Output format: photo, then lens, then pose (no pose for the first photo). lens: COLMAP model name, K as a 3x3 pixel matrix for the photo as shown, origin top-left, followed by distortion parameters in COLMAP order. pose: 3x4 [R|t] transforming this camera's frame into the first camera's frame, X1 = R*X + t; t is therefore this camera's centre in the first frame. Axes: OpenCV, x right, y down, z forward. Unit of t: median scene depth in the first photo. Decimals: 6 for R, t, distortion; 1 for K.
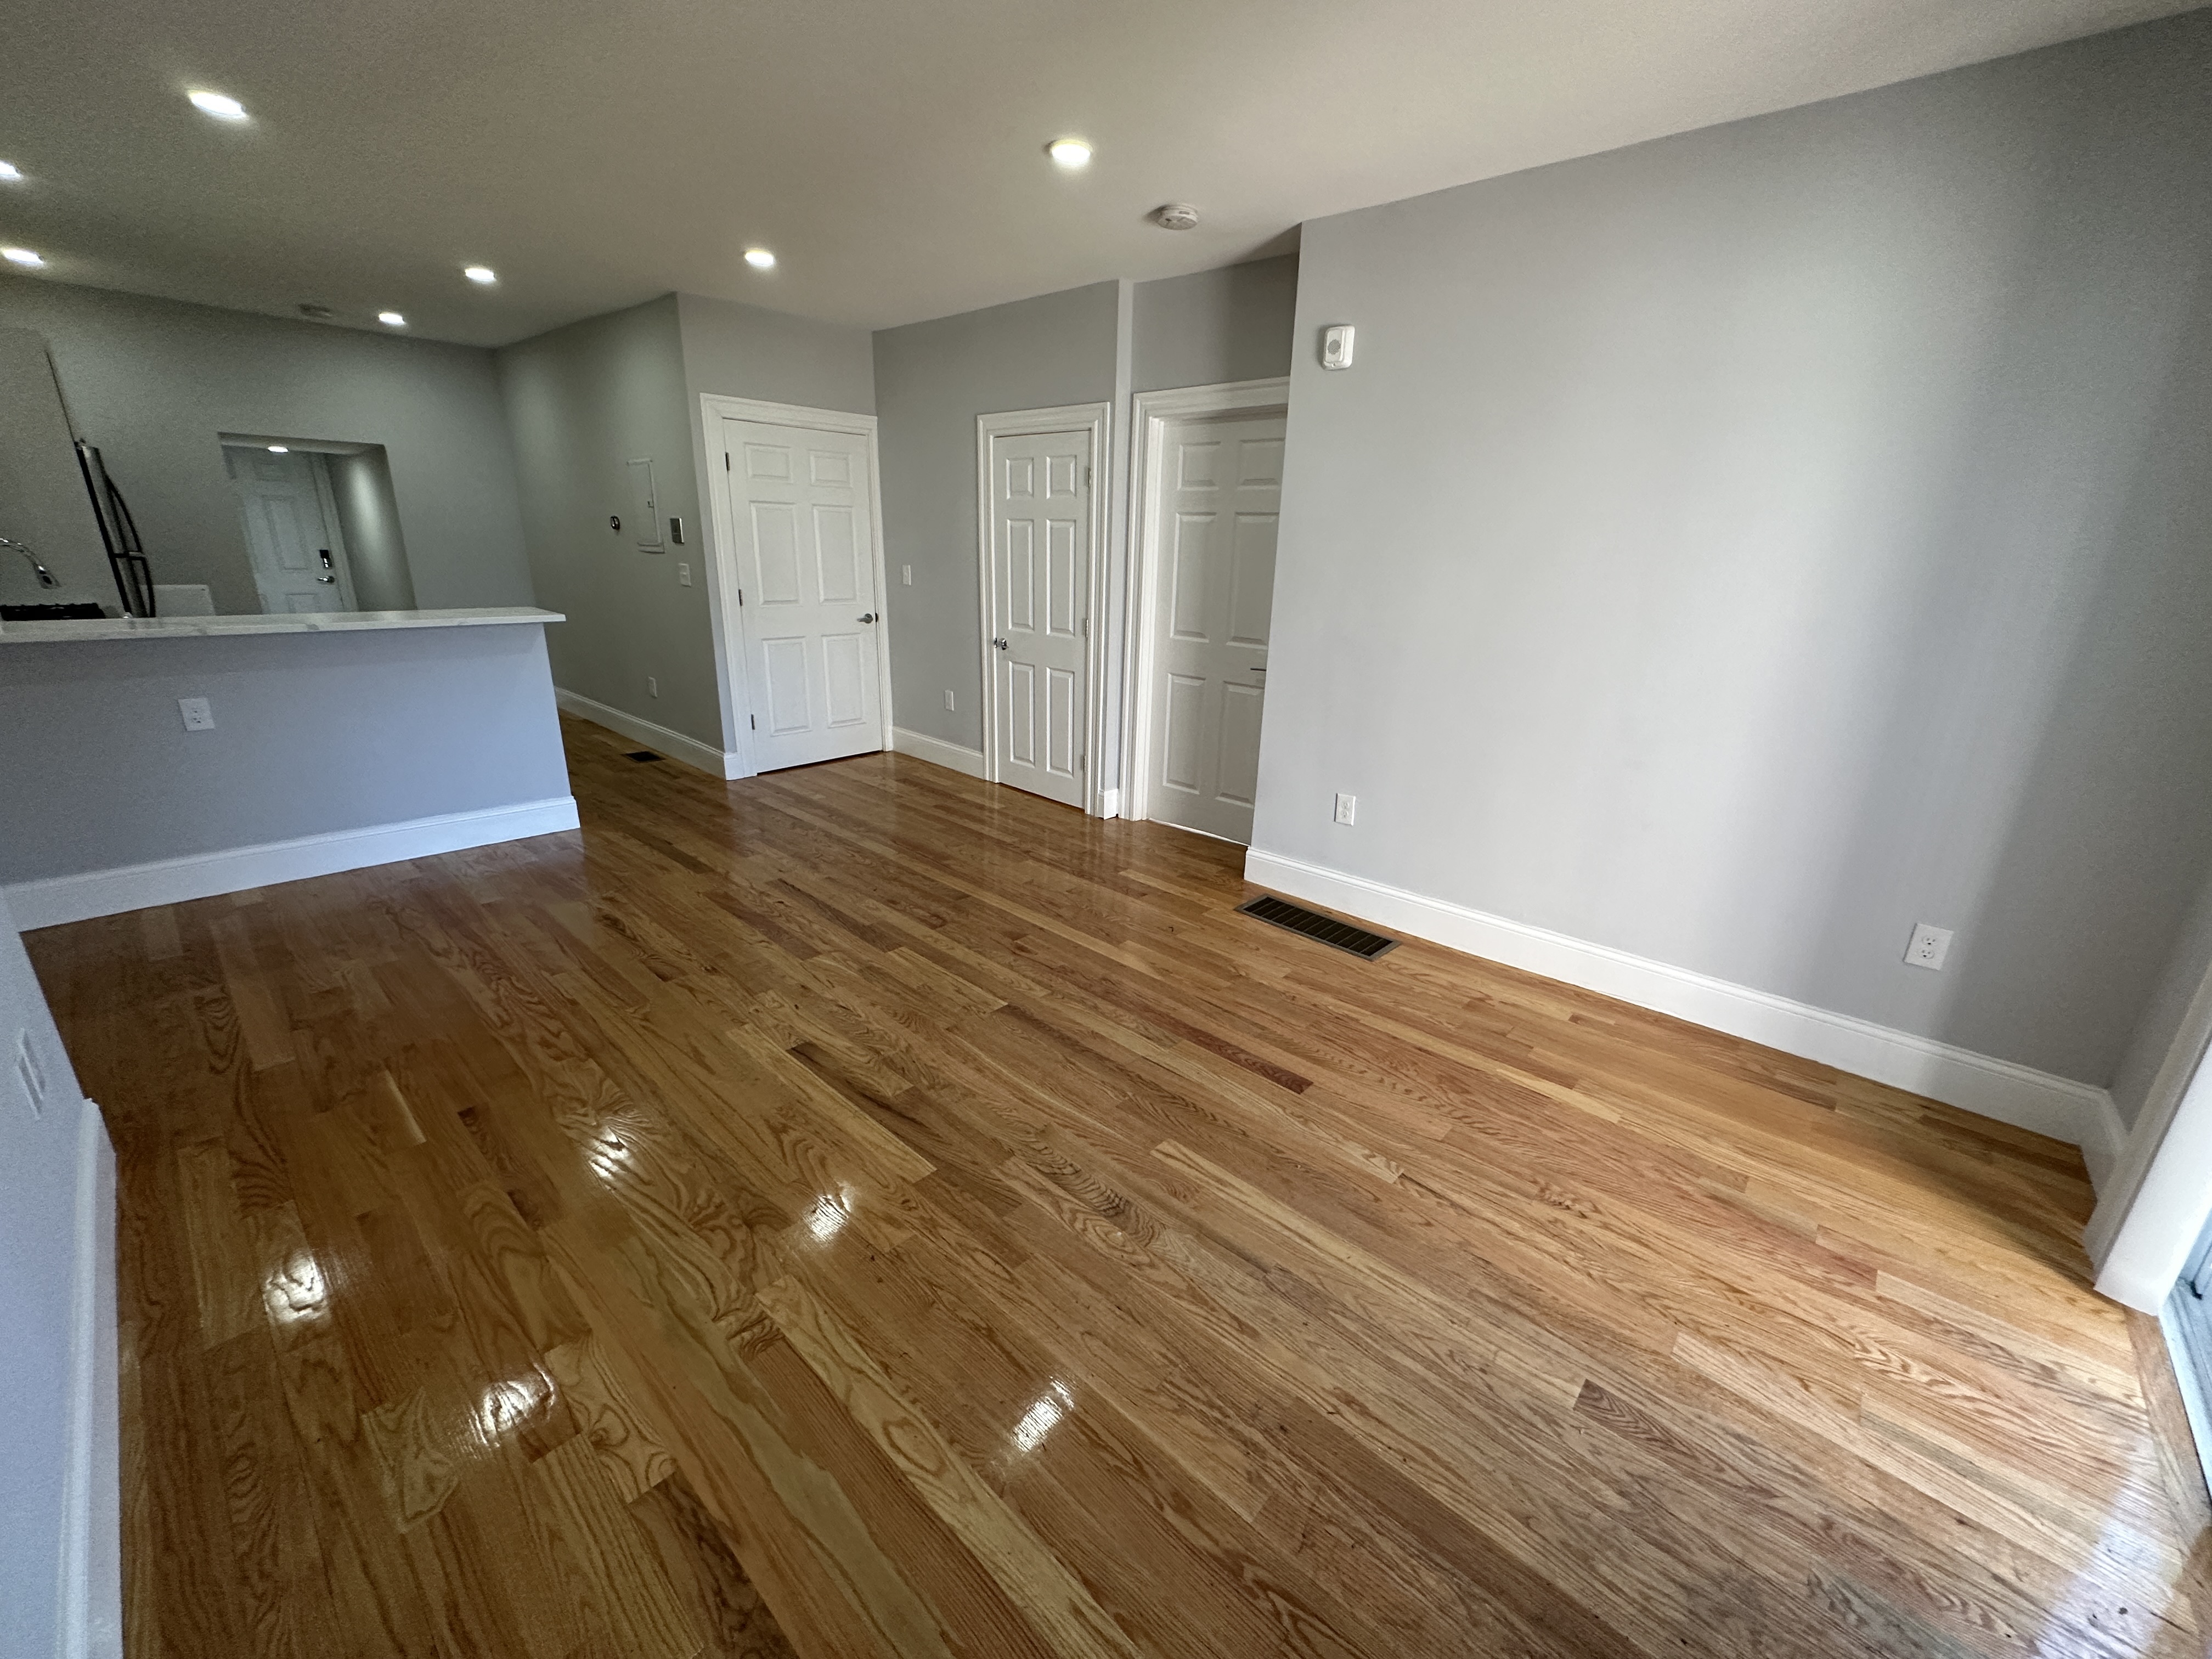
lens RADIAL K [[877.7, 0, 1108.7], [0, 877.7, 827.5], [0, 0, 1]] dist [-0.002533, -0.000151]
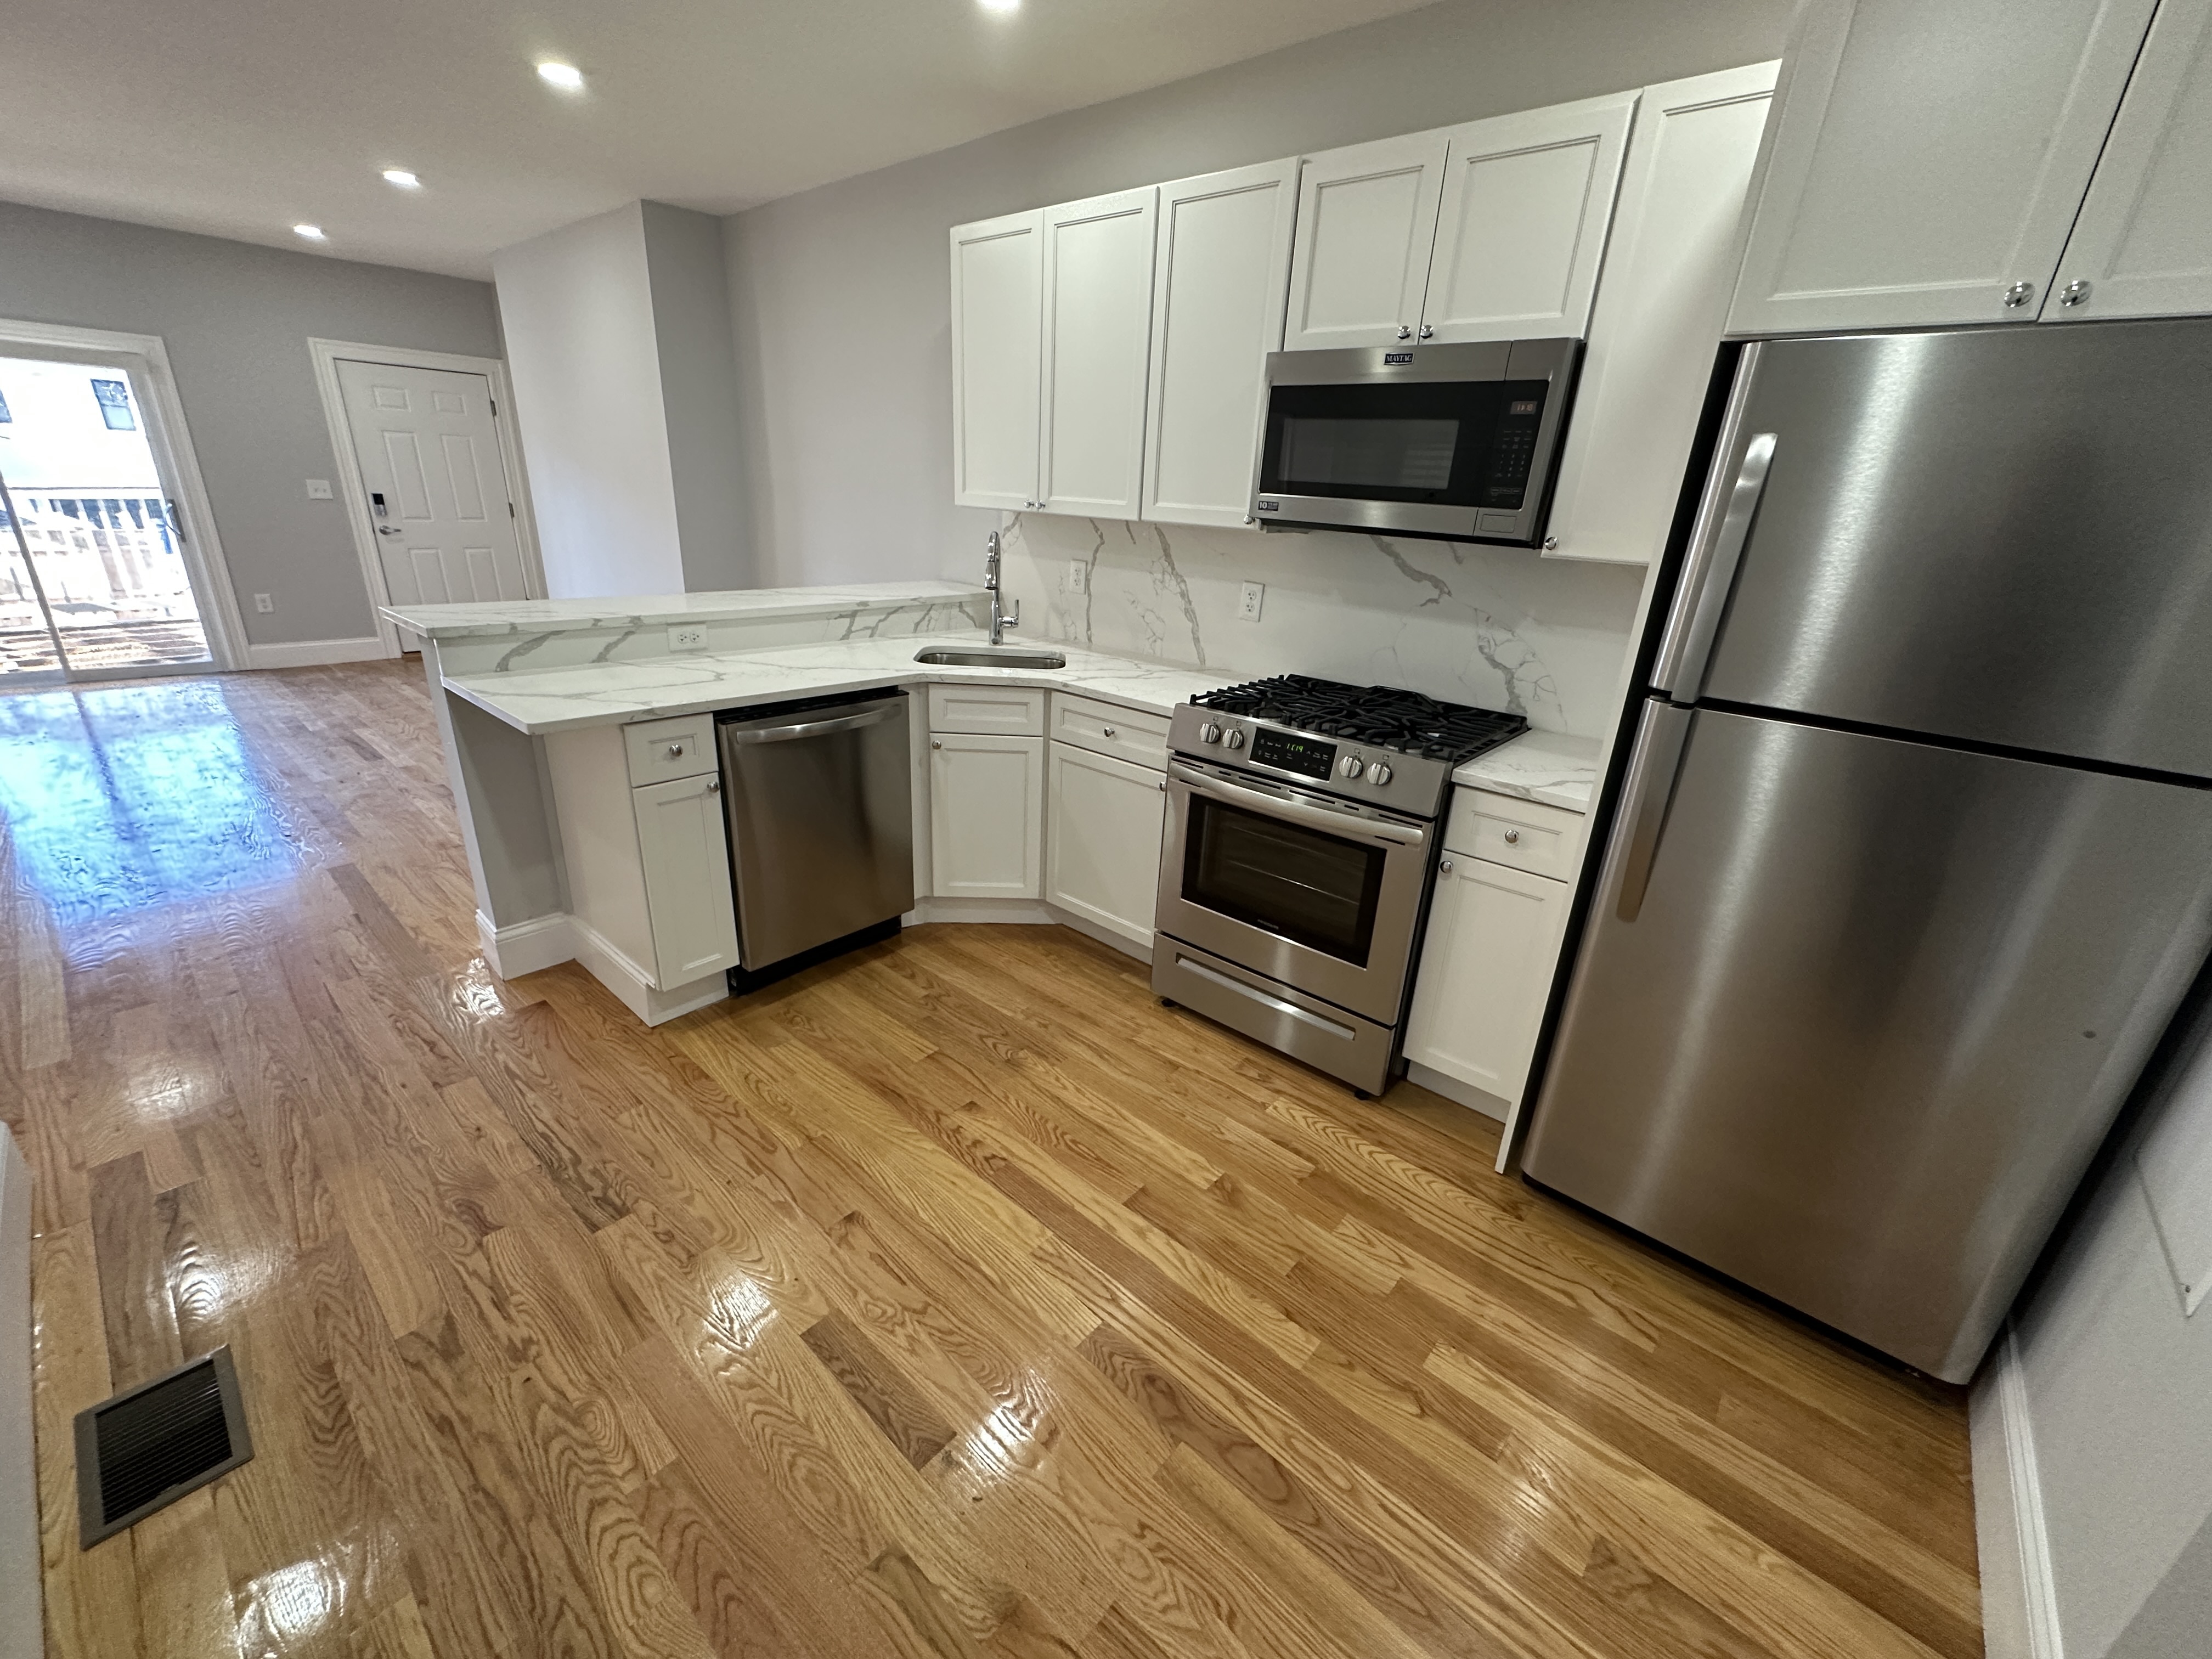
lens RADIAL K [[877.7, 0, 1108.7], [0, 877.7, 827.5], [0, 0, 1]] dist [-0.002533, -0.000151]
pose [[-0.995868, -0.075571, -0.050368, -1.515518], [-0.090403, 0.771971, 0.629196, -0.762990], [-0.008667, 0.631149, -0.775613, 2.135330]]
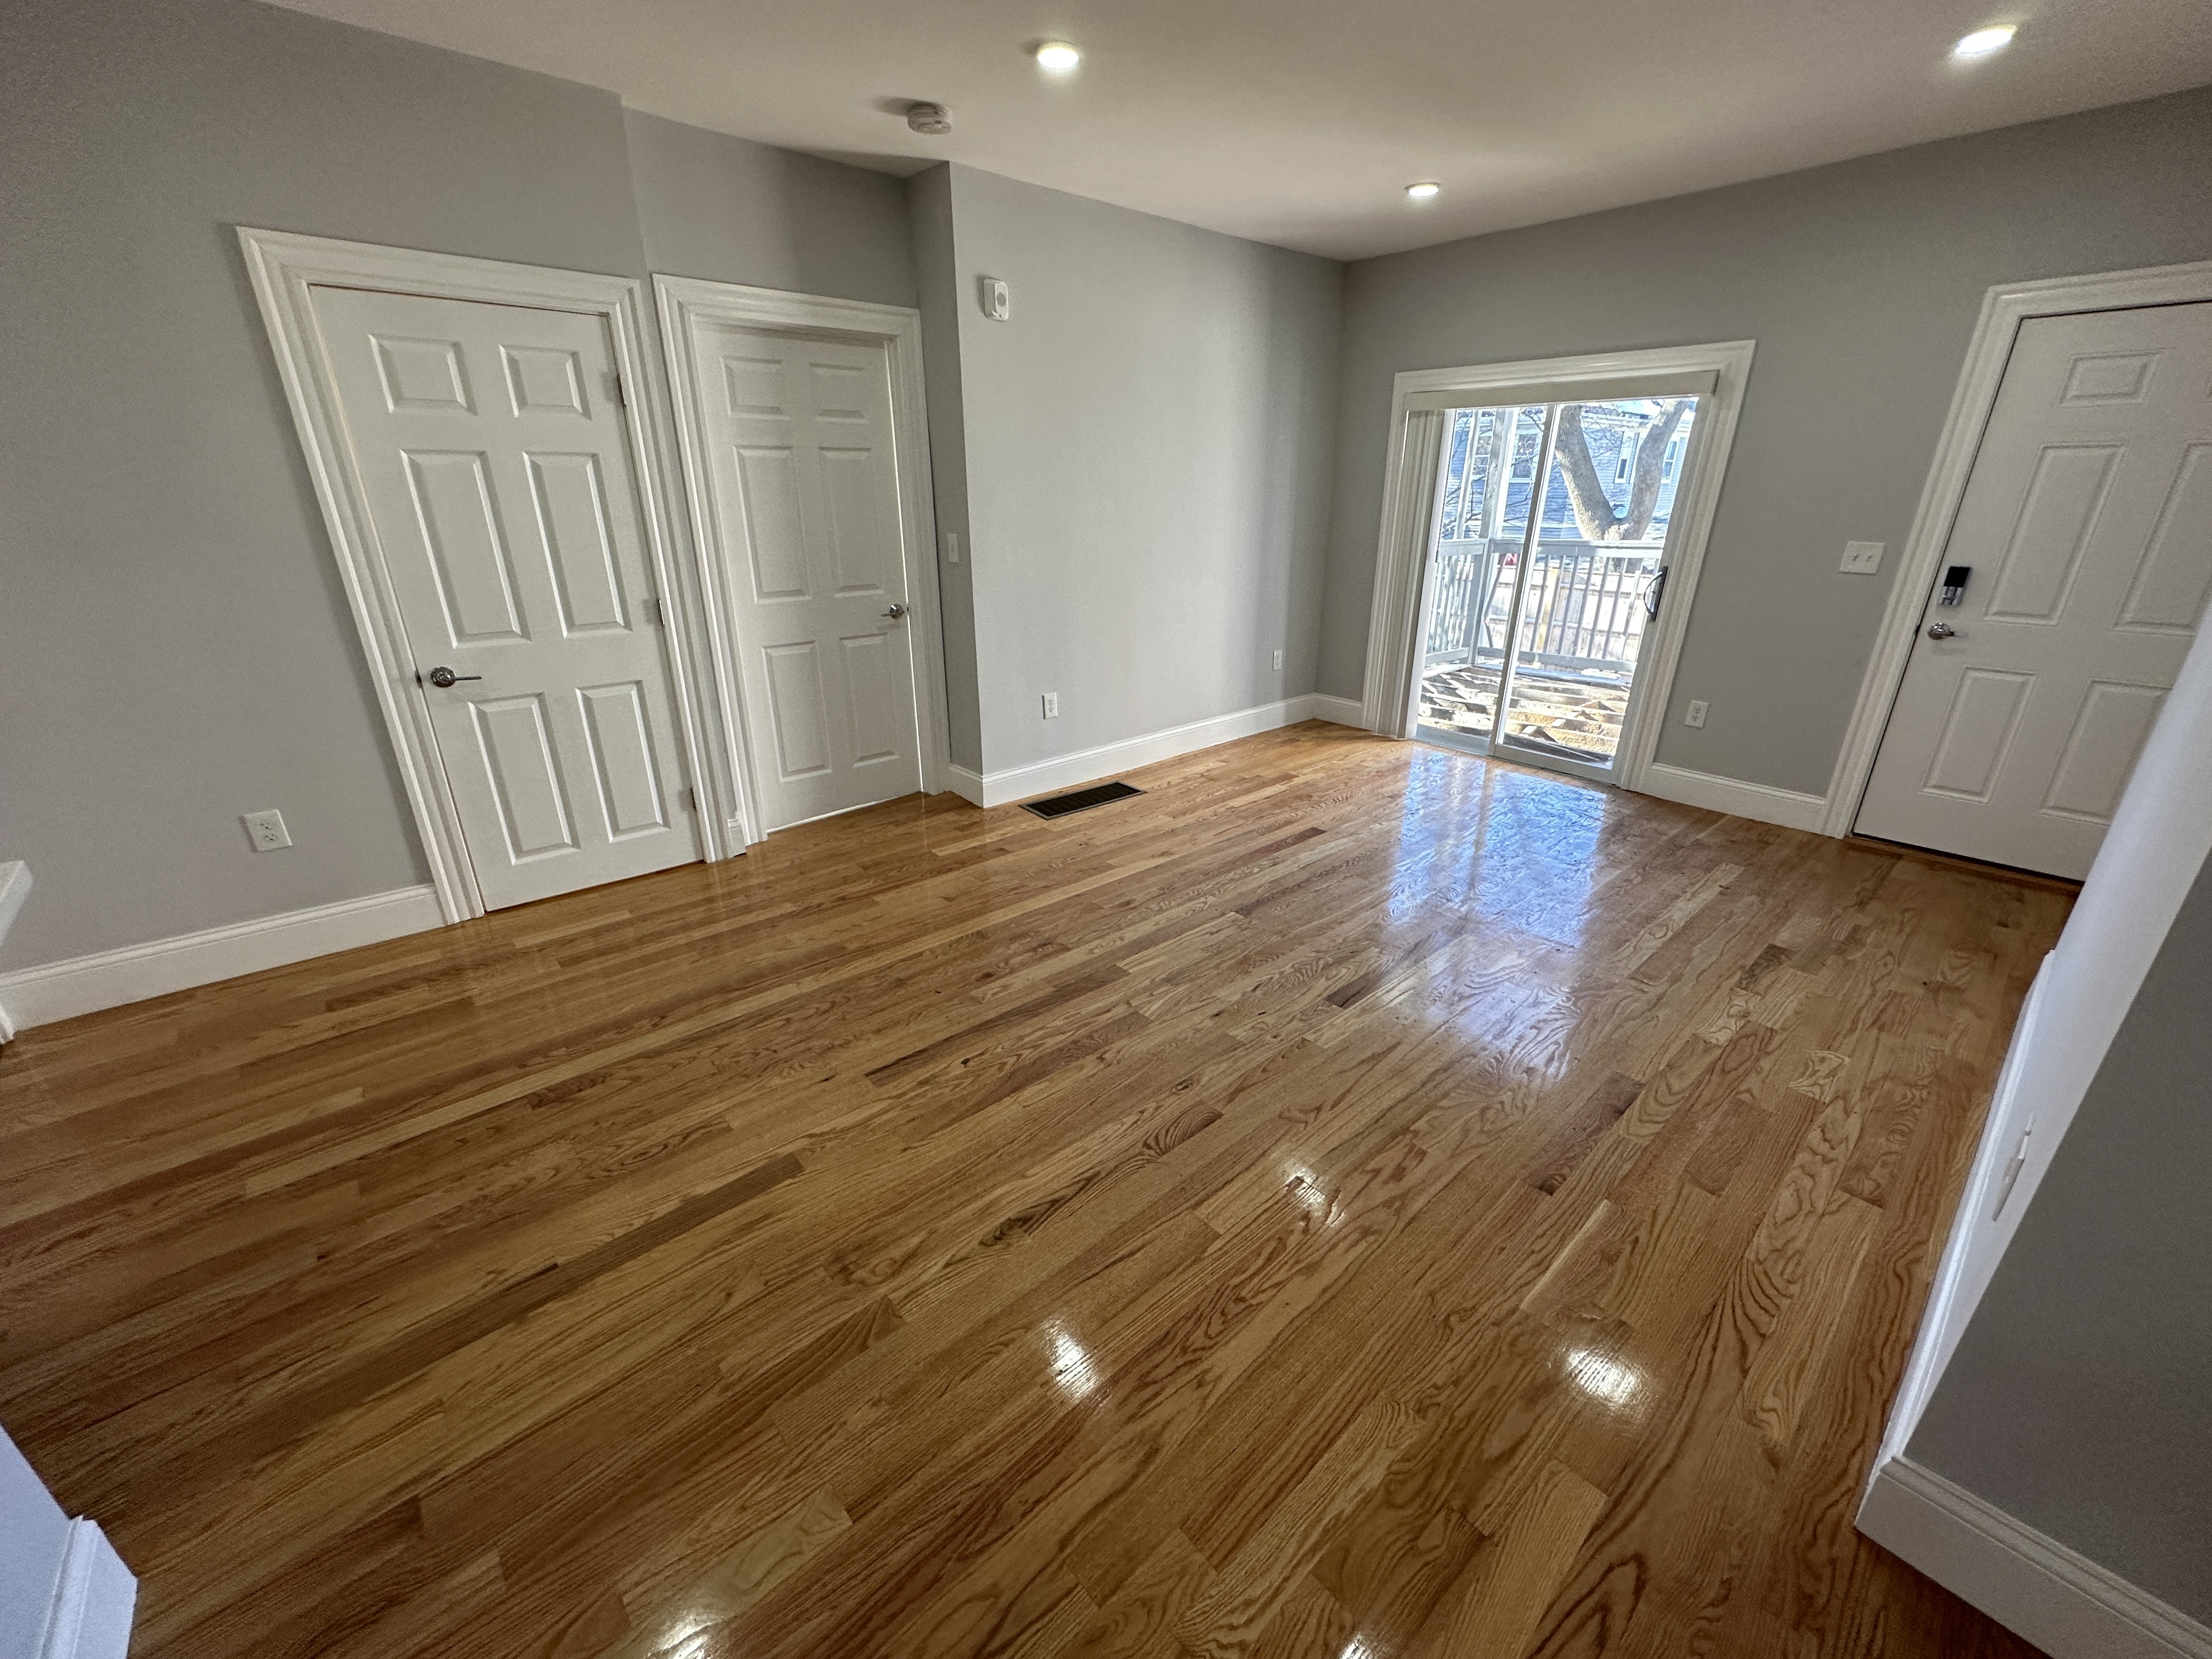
lens RADIAL K [[877.7, 0, 1108.7], [0, 877.7, 827.5], [0, 0, 1]] dist [-0.002533, -0.000151]
pose [[0.106948, -0.392764, 0.913400, -1.093008], [0.308597, 0.886411, 0.345026, -0.324111], [-0.945162, 0.244972, 0.216005, 0.867636]]
